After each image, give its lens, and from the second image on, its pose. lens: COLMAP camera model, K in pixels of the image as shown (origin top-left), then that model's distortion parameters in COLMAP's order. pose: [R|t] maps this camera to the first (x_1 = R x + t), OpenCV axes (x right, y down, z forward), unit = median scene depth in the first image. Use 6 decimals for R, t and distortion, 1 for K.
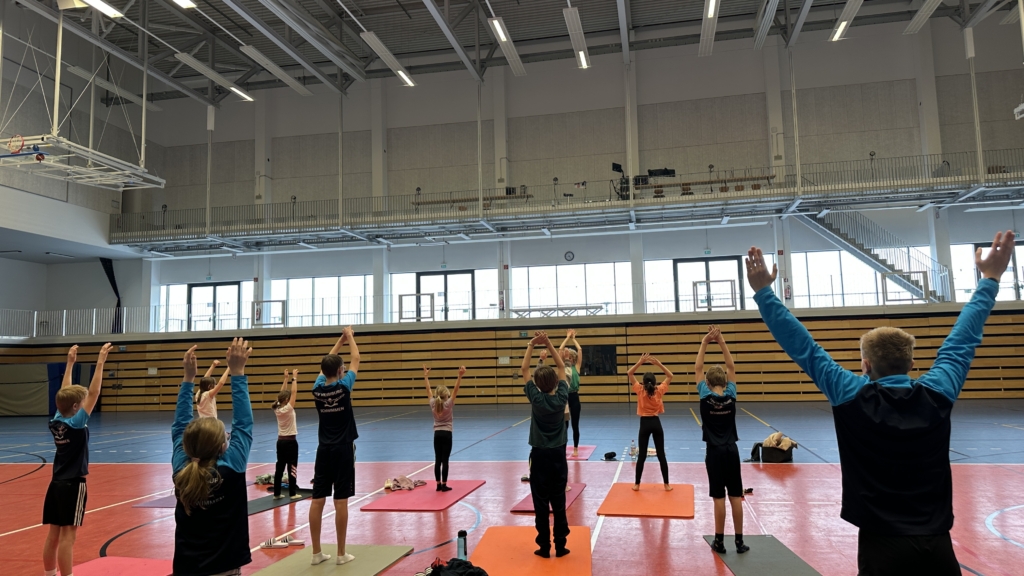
lens RADIAL K [[708.1, 0, 517.7], [0, 708.1, 281.0], [0, 0, 1]] dist [0.098631, -0.146596]
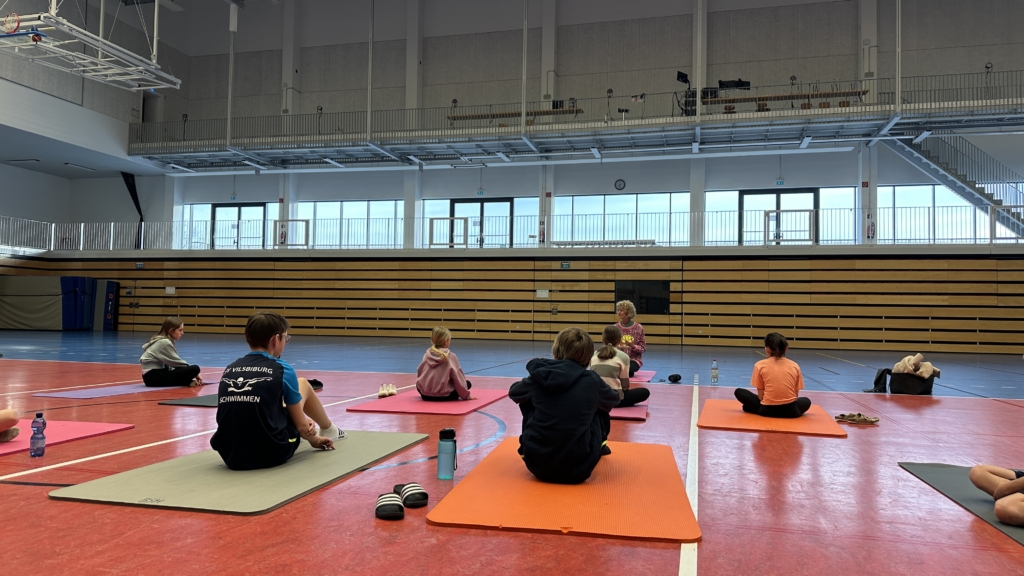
lens RADIAL K [[710.5, 0, 512.0], [0, 710.5, 288.0], [0, 0, 1]] dist [0.062070, -0.082303]
pose [[0.997226, 0.042162, -0.061333, -0.002785], [-0.037856, 0.996846, 0.069756, 0.040349], [0.064081, -0.067241, 0.995677, 0.092497]]
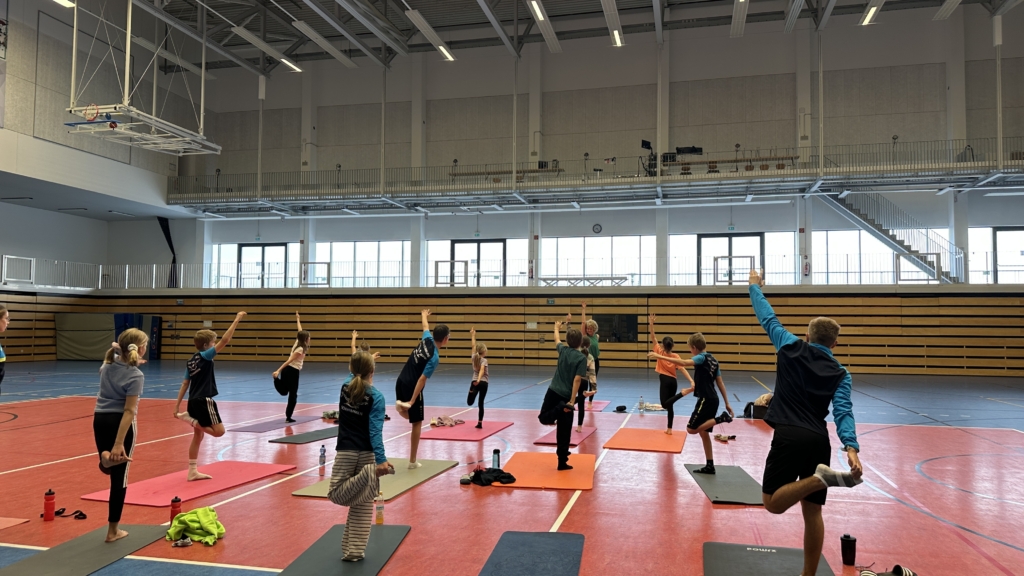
lens RADIAL K [[709.1, 0, 517.0], [0, 709.1, 289.2], [0, 0, 1]] dist [0.117827, -0.206946]
pose [[0.998635, 0.031676, -0.041520, 0.001075], [-0.029178, 0.997806, 0.059426, -0.004820], [0.043311, -0.058134, 0.997369, -0.059649]]
